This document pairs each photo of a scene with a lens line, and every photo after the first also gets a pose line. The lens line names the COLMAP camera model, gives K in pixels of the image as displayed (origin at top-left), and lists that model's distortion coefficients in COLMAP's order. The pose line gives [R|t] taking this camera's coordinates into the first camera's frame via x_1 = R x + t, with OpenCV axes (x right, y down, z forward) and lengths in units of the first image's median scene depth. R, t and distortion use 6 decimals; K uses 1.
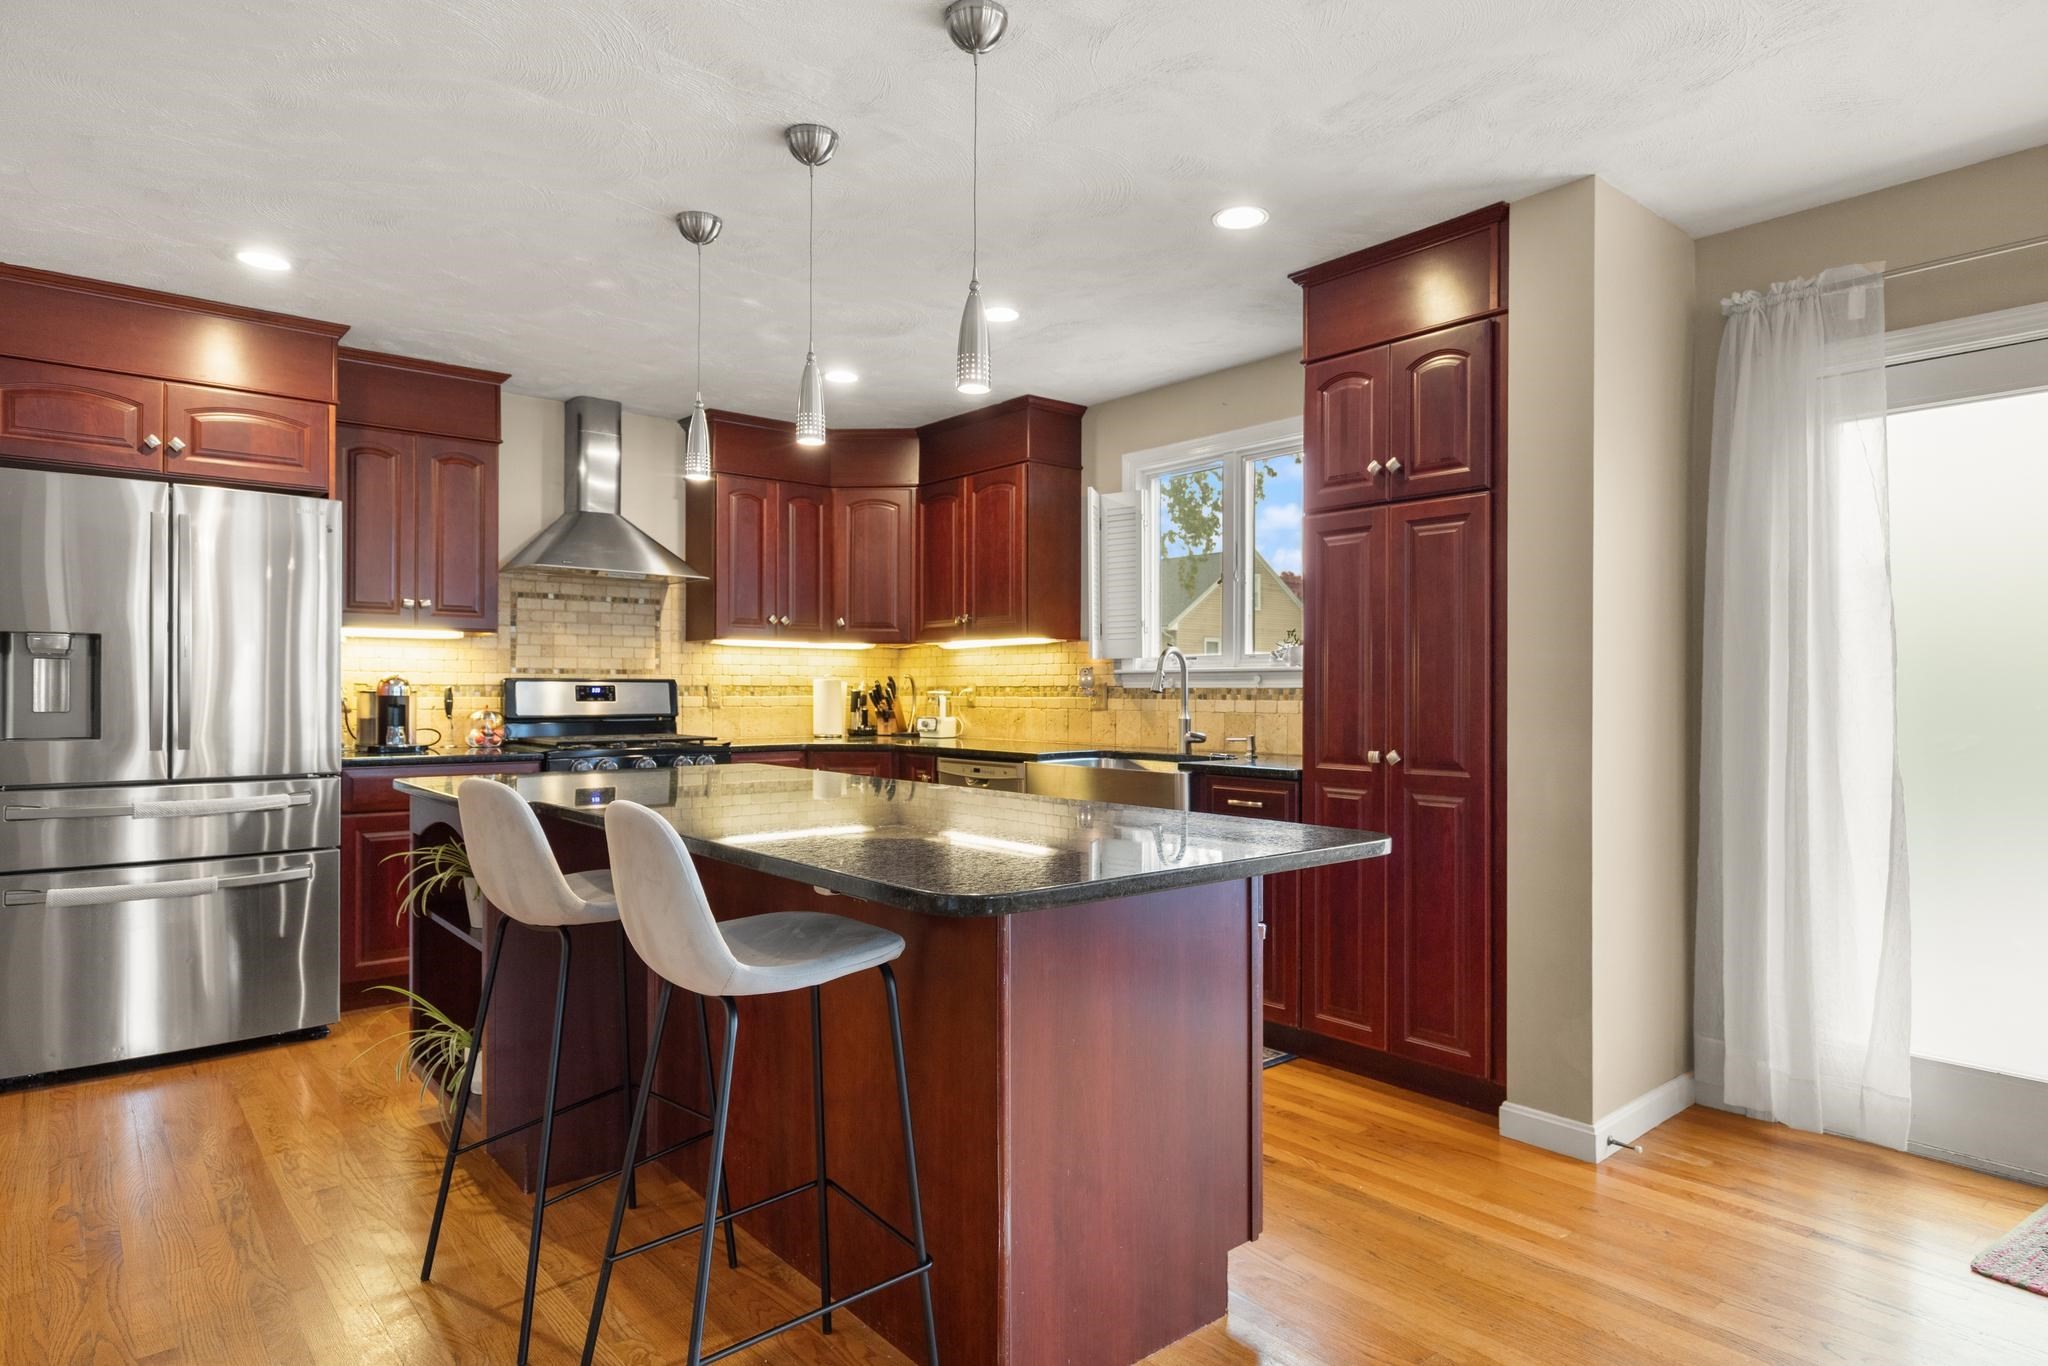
lens RADIAL K [[1150.2, 0, 1053.0], [0, 1150.2, 692.2], [0, 0, 1]] dist [0.002299, 0.002198]
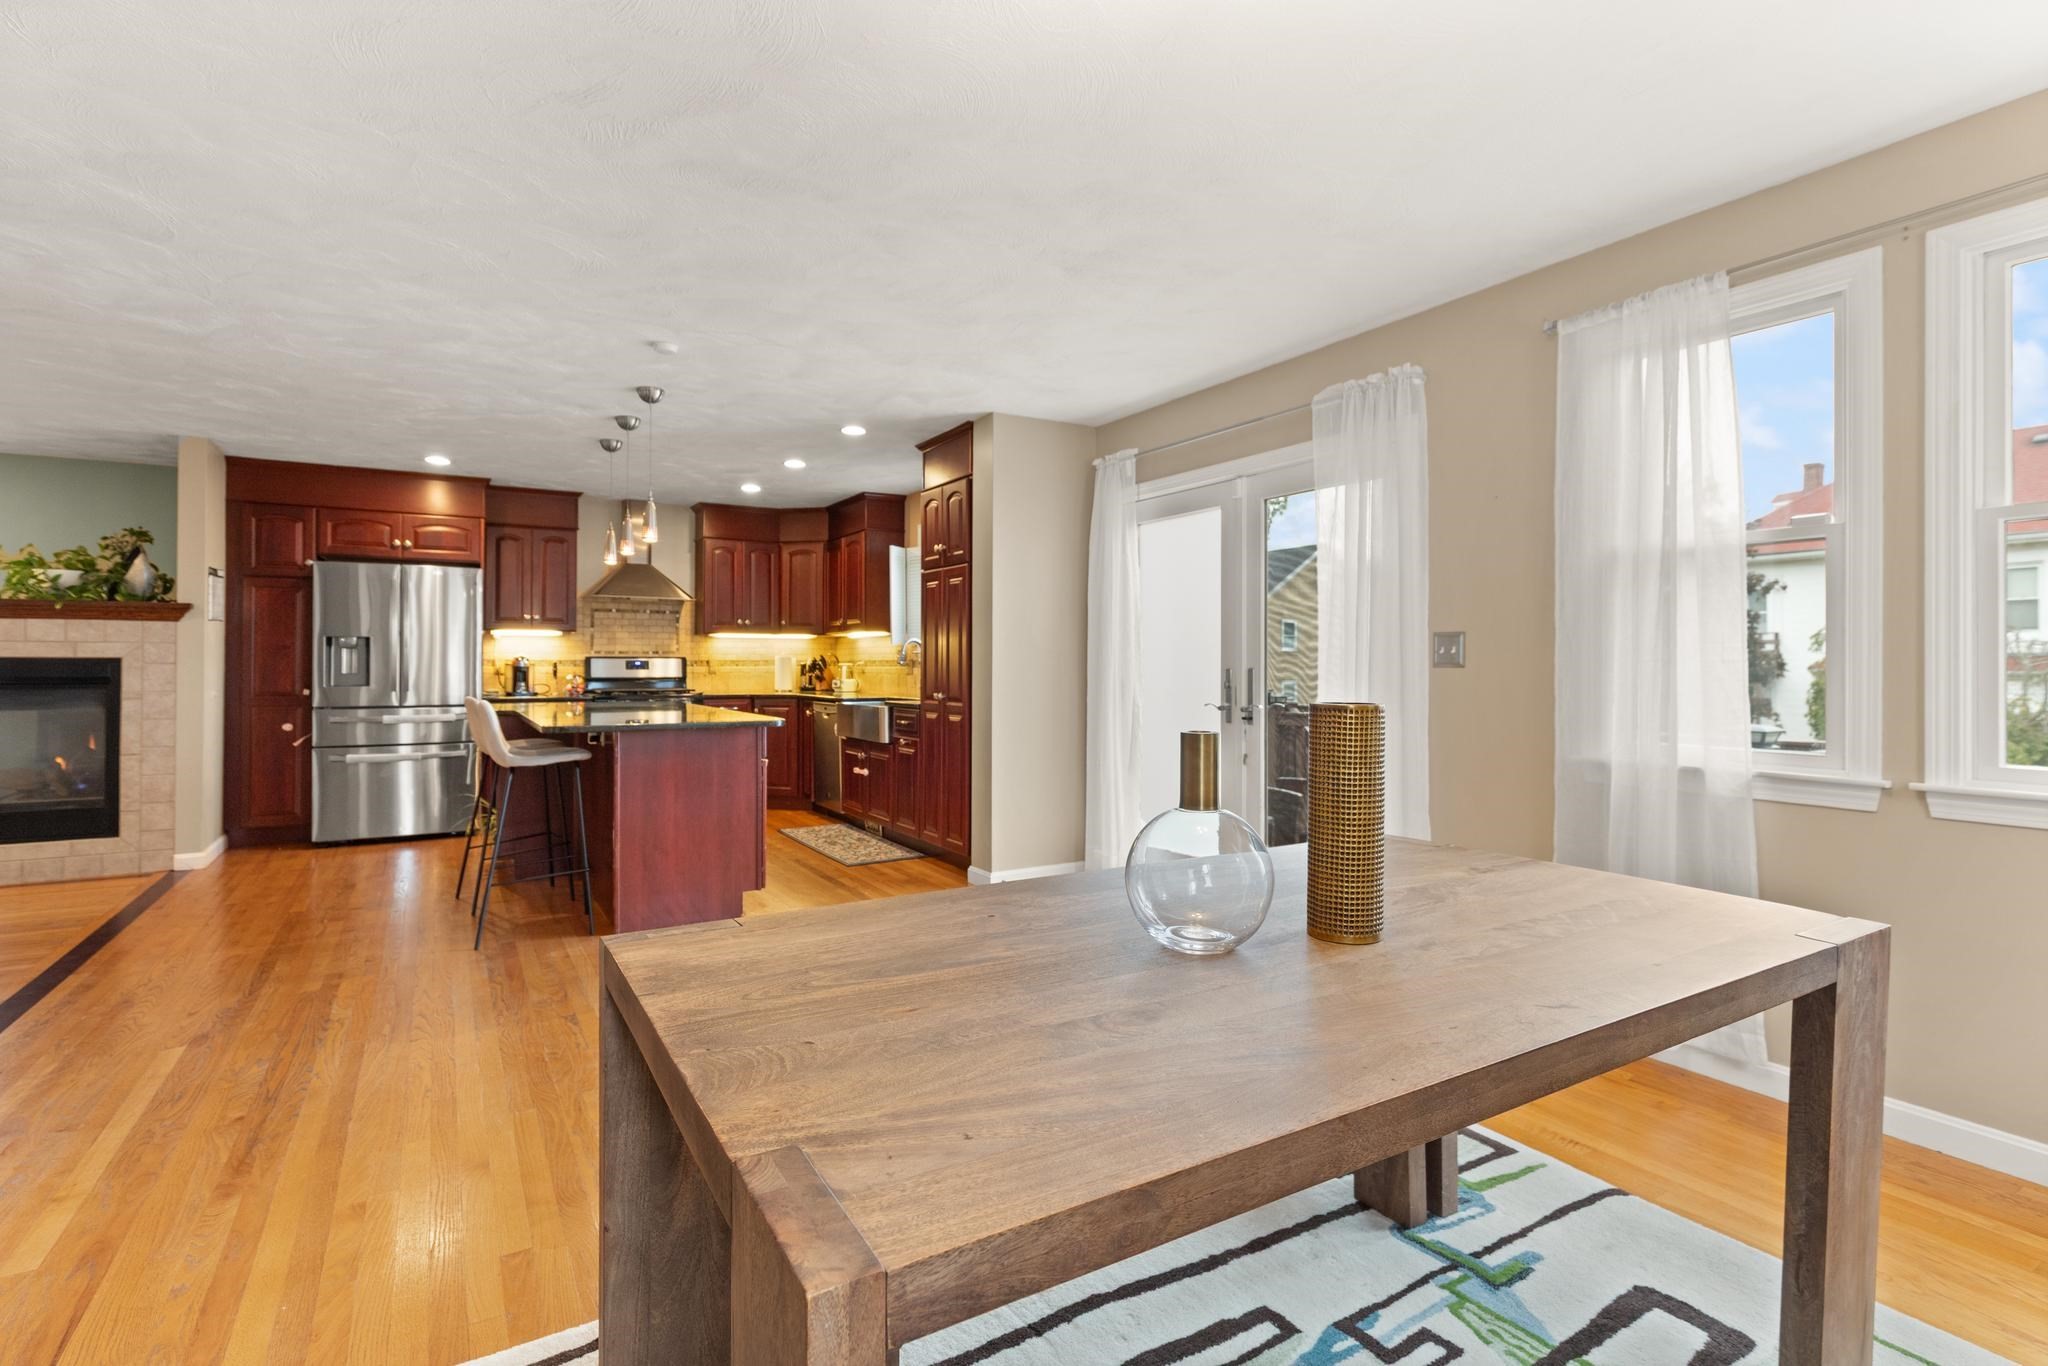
lens RADIAL K [[1004.7, 0, 1053.3], [0, 1004.7, 655.5], [0, 0, 1]] dist [-0.007779, -0.000027]
pose [[0.987082, -0.003135, -0.160184, 0.537388], [0.001487, 0.999945, -0.010407, 0.003638], [0.160207, 0.010035, 0.987032, -0.470505]]
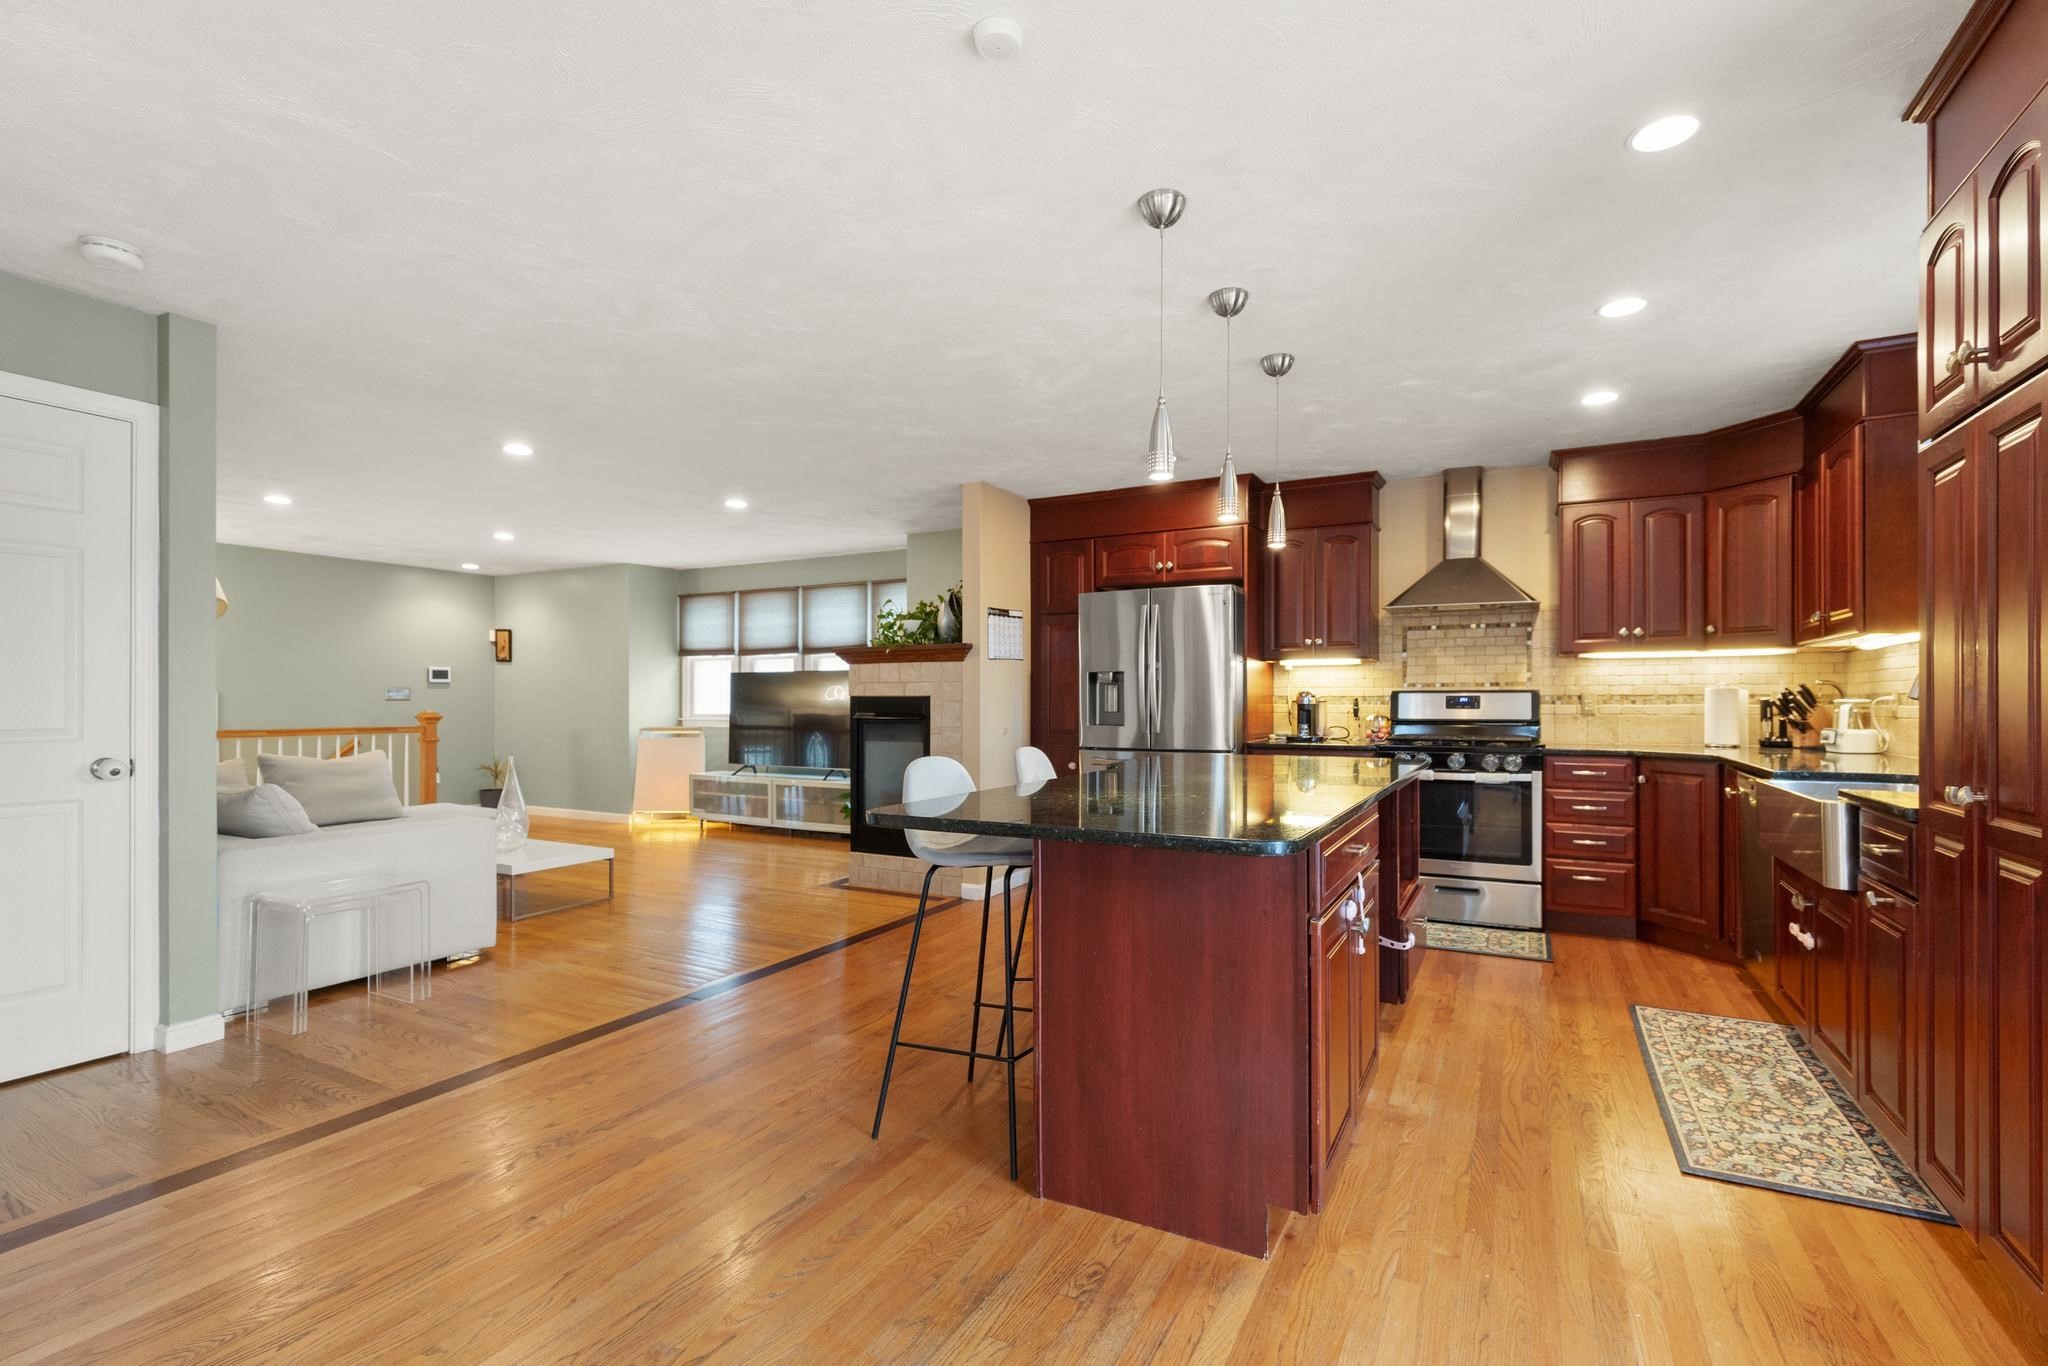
lens RADIAL K [[932.0, 0, 1020.7], [0, 932.0, 699.1], [0, 0, 1]] dist [0.003680, -0.001644]
pose [[0.349525, -0.004728, -0.936915, 0.428339], [0.000941, 0.999989, -0.004696, 0.002056], [0.936926, 0.000759, 0.349526, 0.217497]]
